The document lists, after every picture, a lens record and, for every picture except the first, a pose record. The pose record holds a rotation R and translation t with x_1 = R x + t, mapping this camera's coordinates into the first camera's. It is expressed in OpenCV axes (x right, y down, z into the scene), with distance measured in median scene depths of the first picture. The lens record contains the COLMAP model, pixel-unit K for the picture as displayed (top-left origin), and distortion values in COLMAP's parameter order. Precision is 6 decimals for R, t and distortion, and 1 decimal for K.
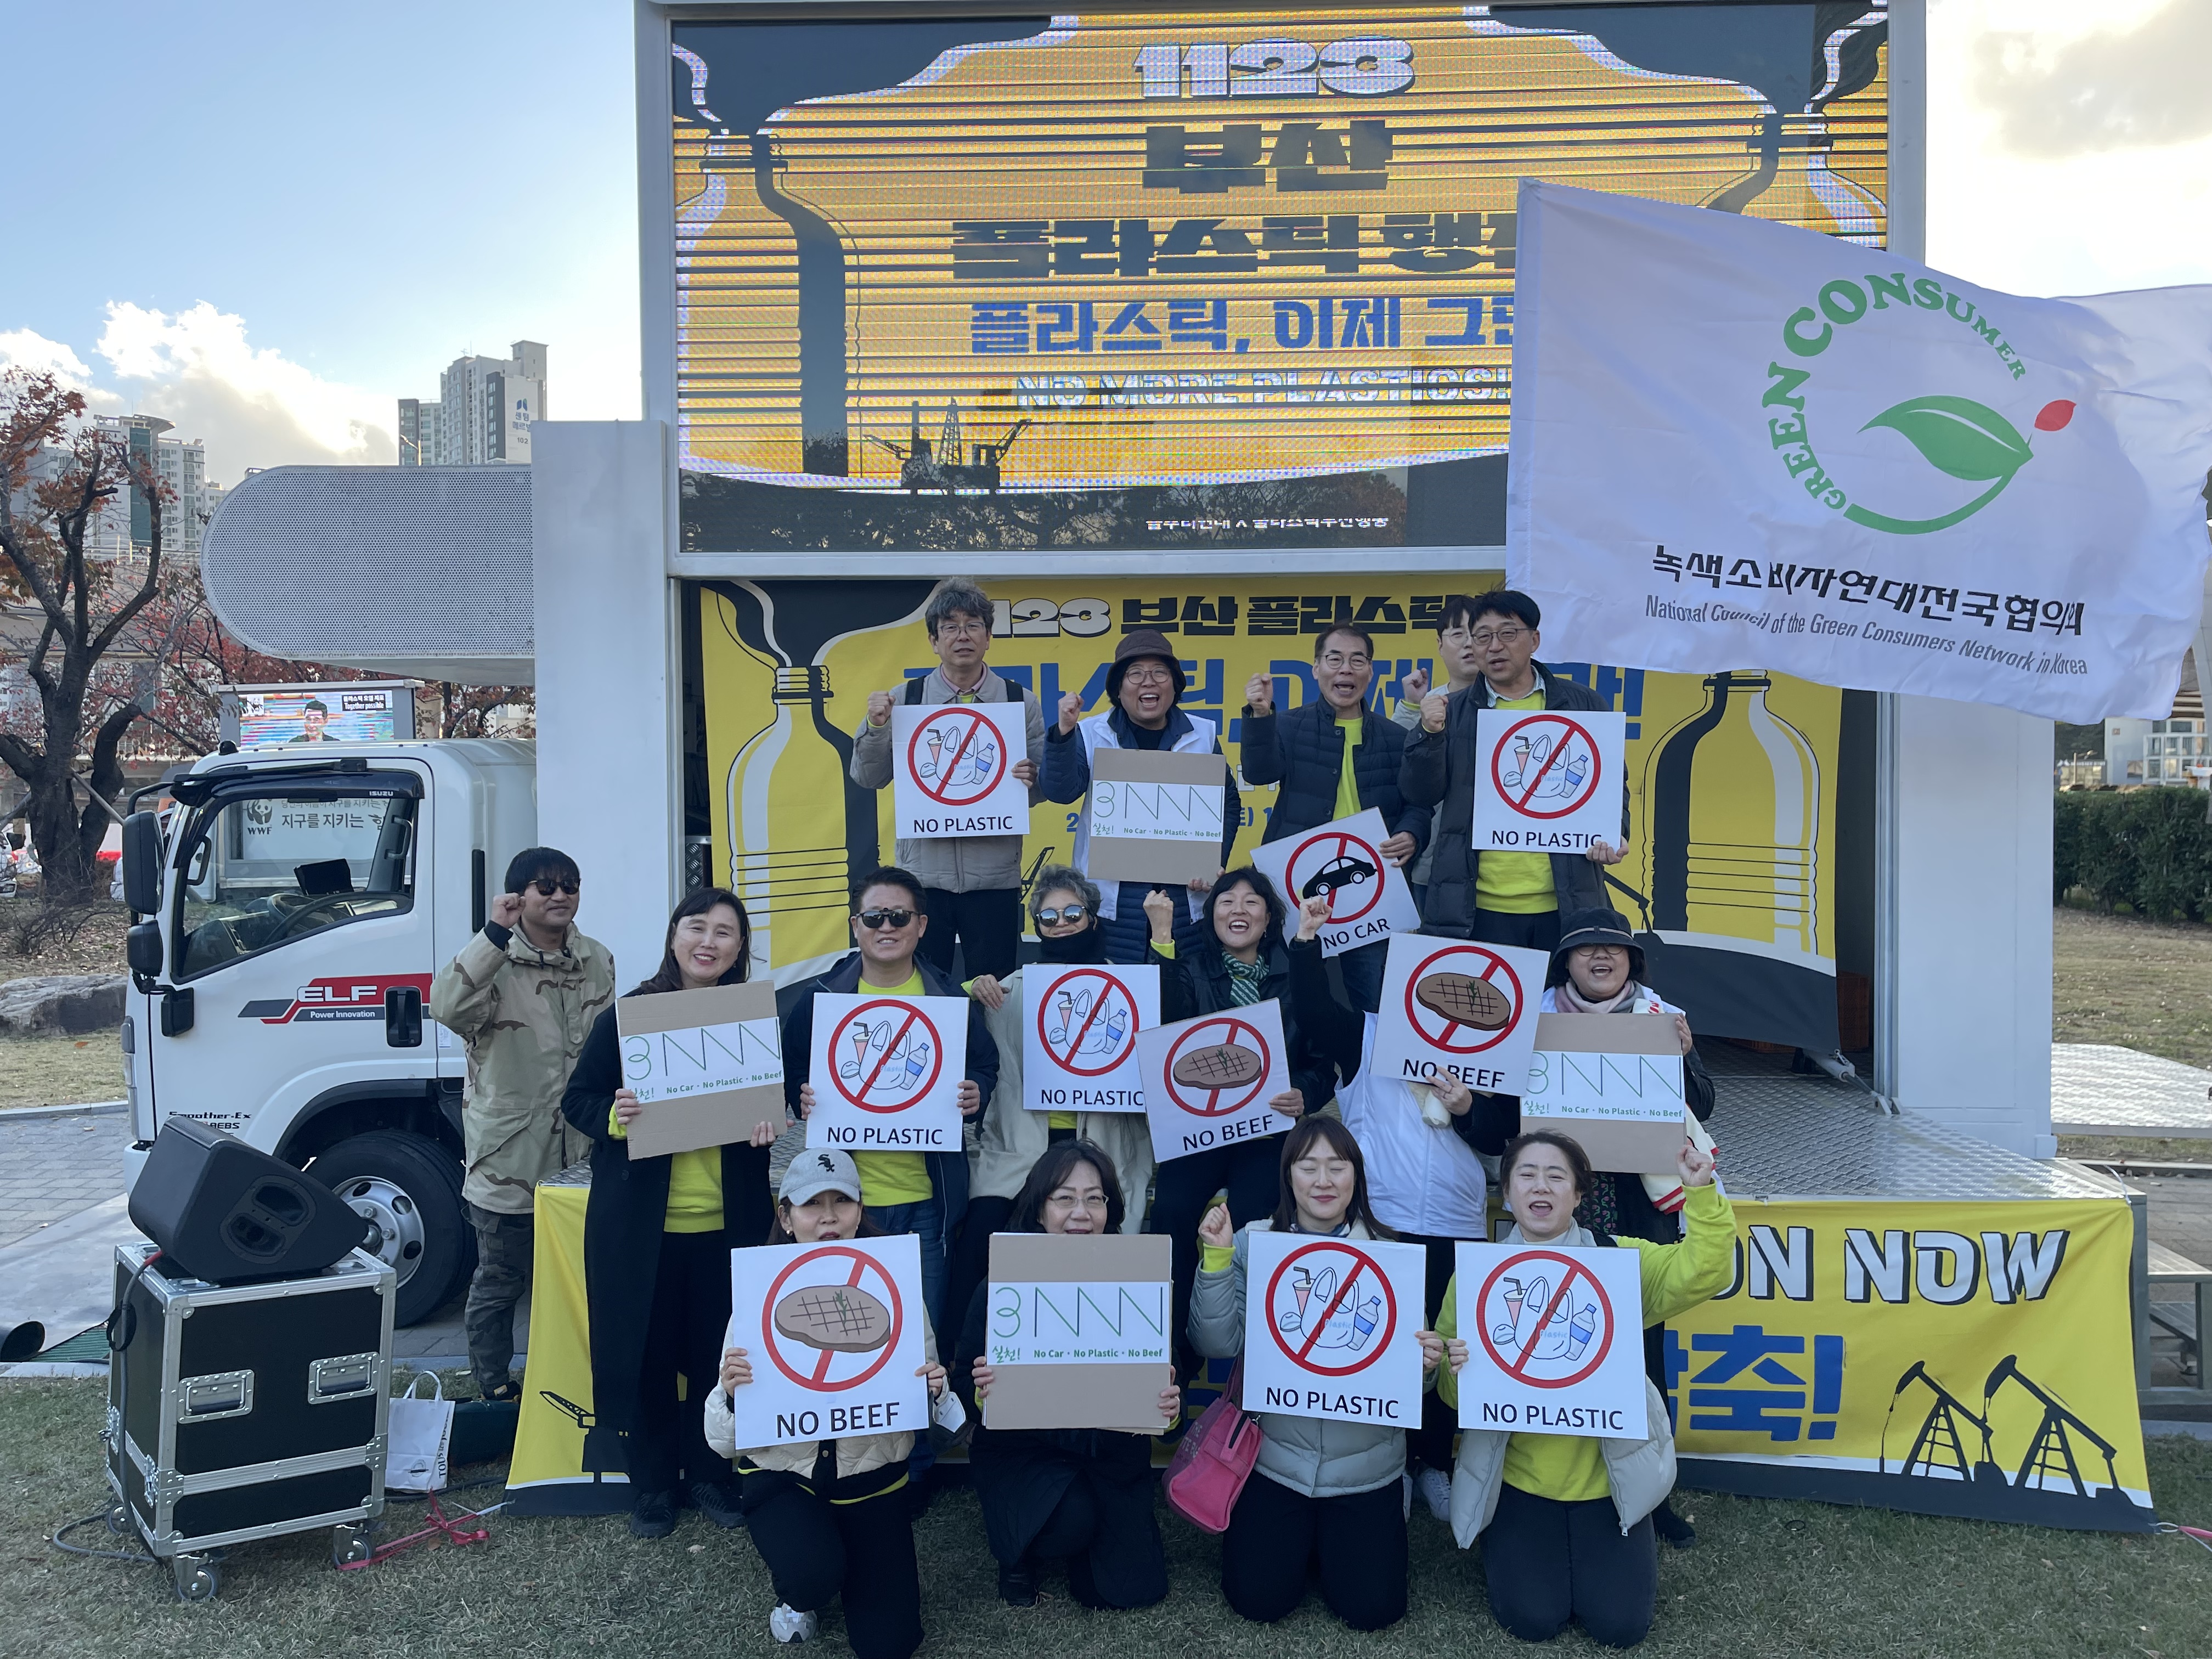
lens RADIAL K [[1593.2, 0, 1097.5], [0, 1593.2, 822.0], [0, 0, 1]] dist [0.001096, 0.001624]
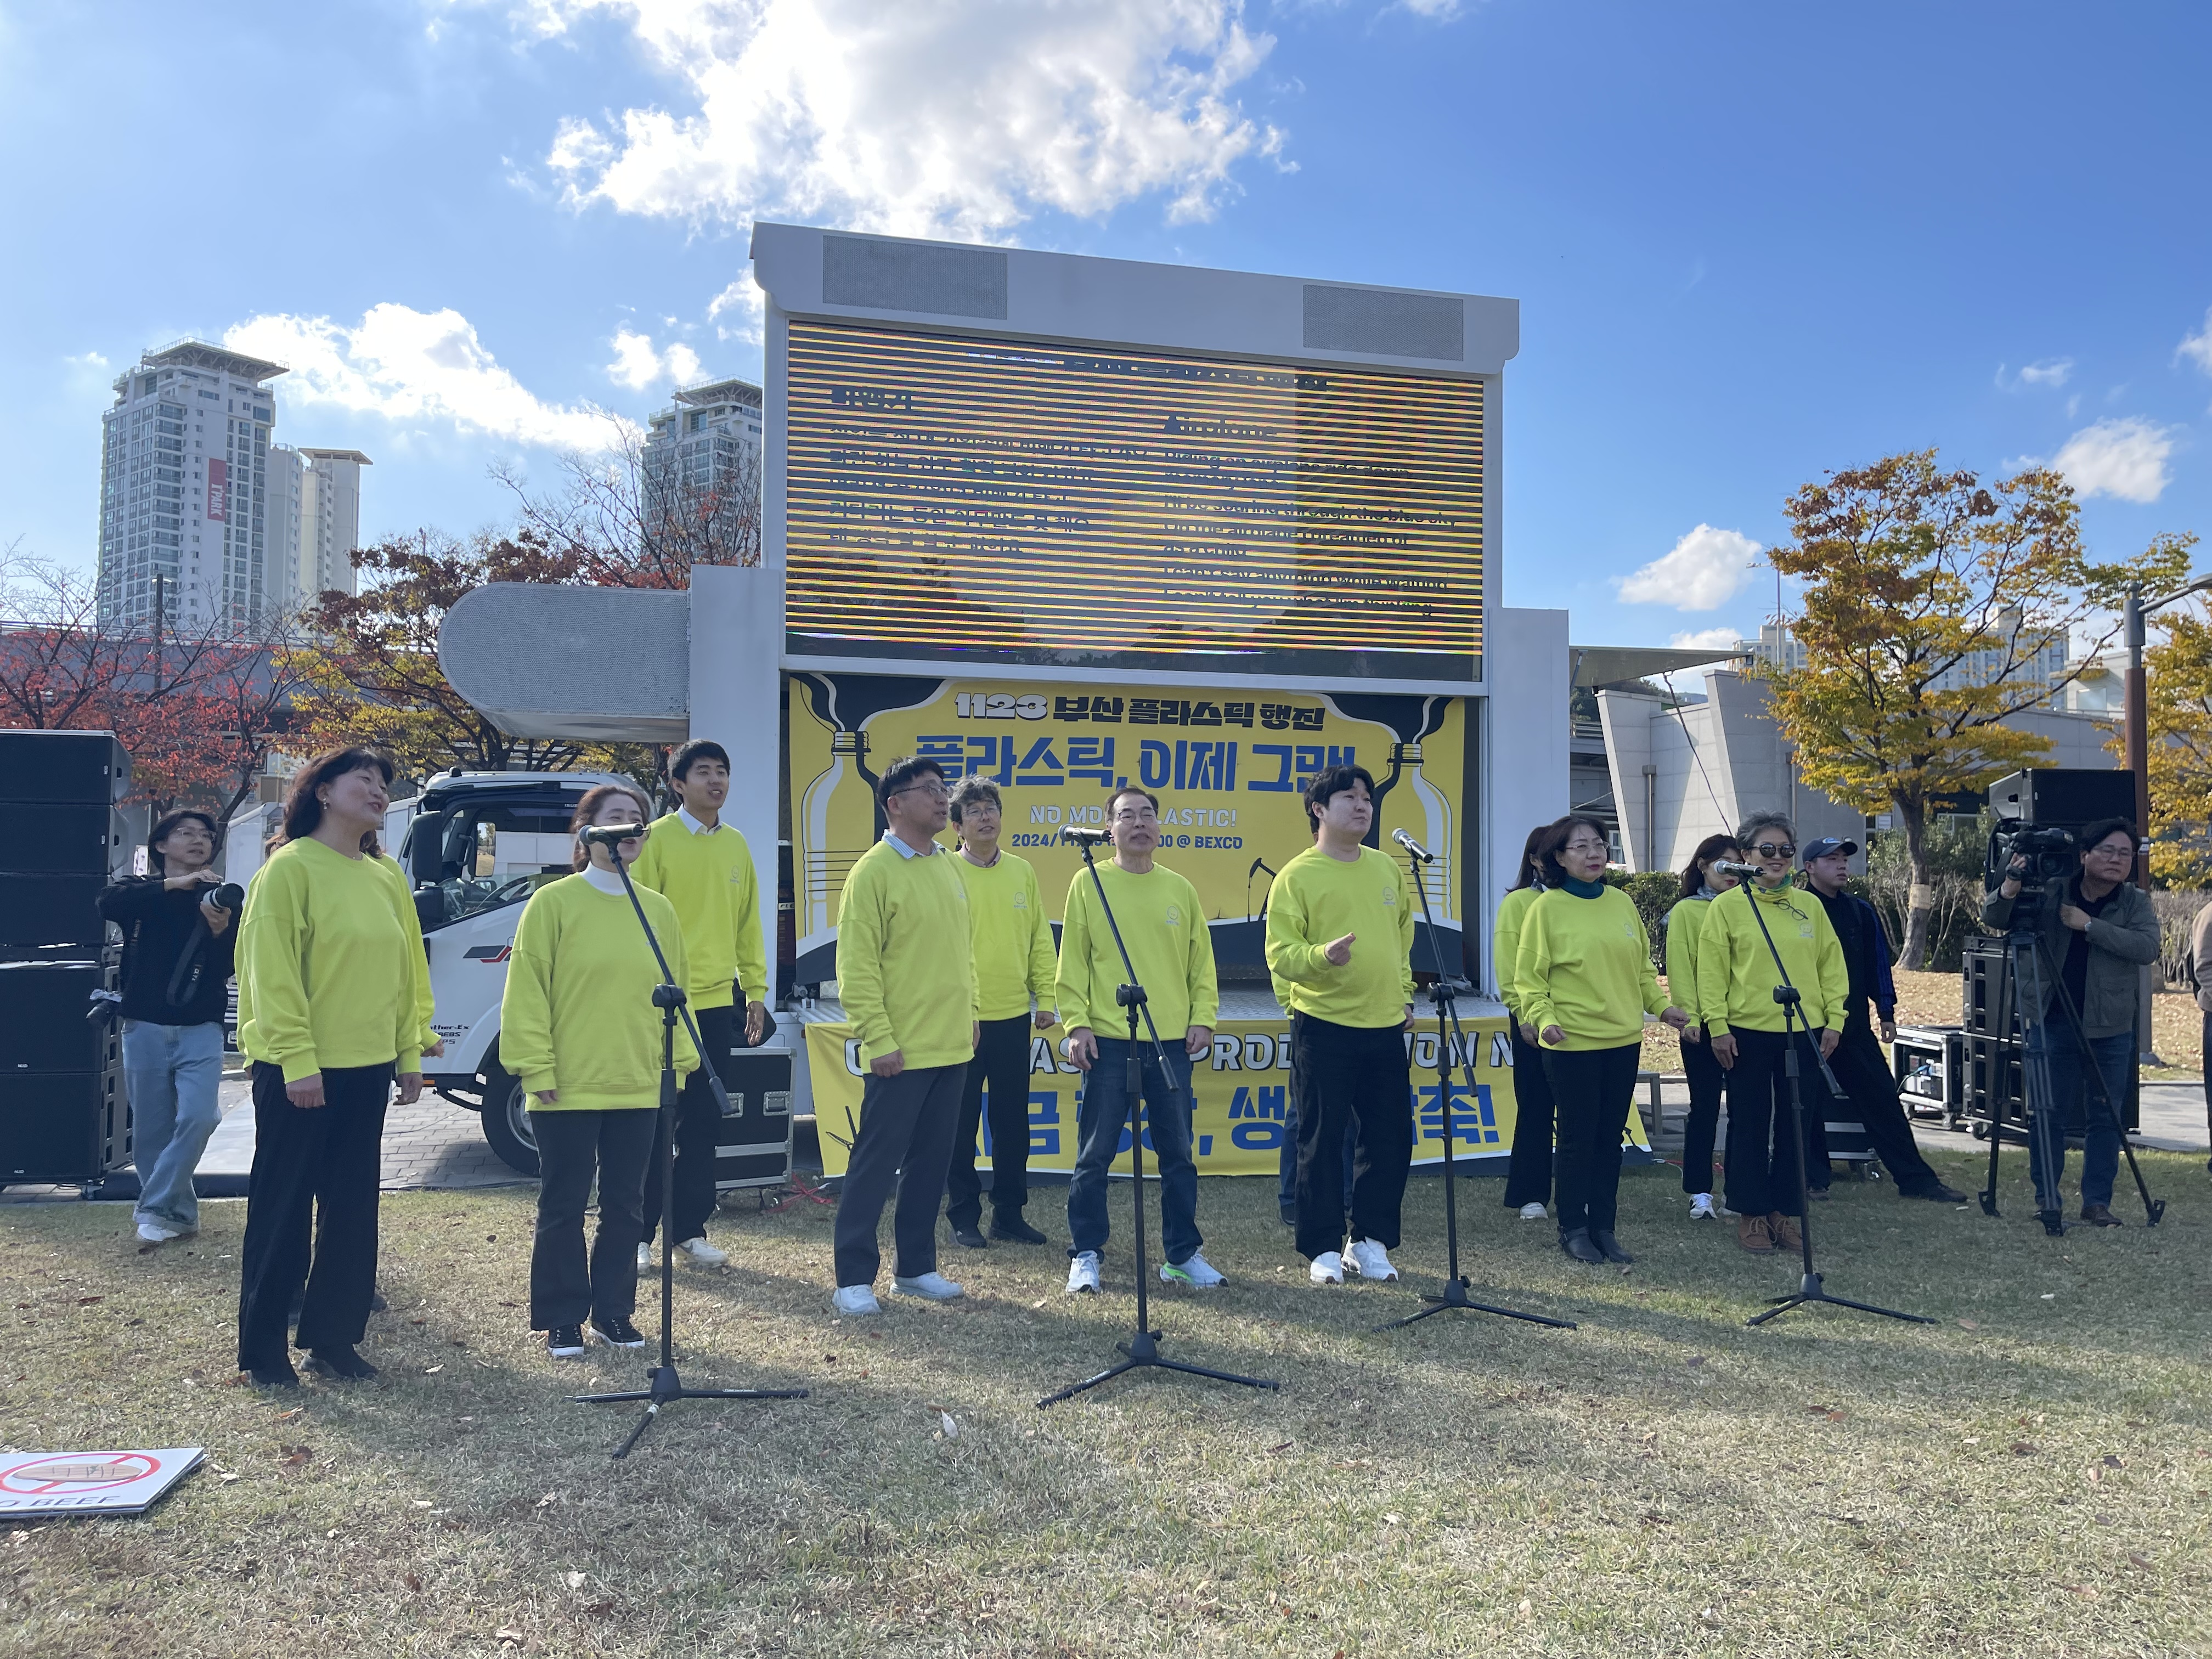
lens RADIAL K [[1593.2, 0, 1112.4], [0, 1593.2, 833.0], [0, 0, 1]] dist [0.001096, 0.001624]
pose [[0.959133, 0.021212, 0.282161, -0.375965], [-0.009460, 0.999032, -0.042950, 0.063964], [-0.282799, 0.038526, 0.958405, -0.539193]]
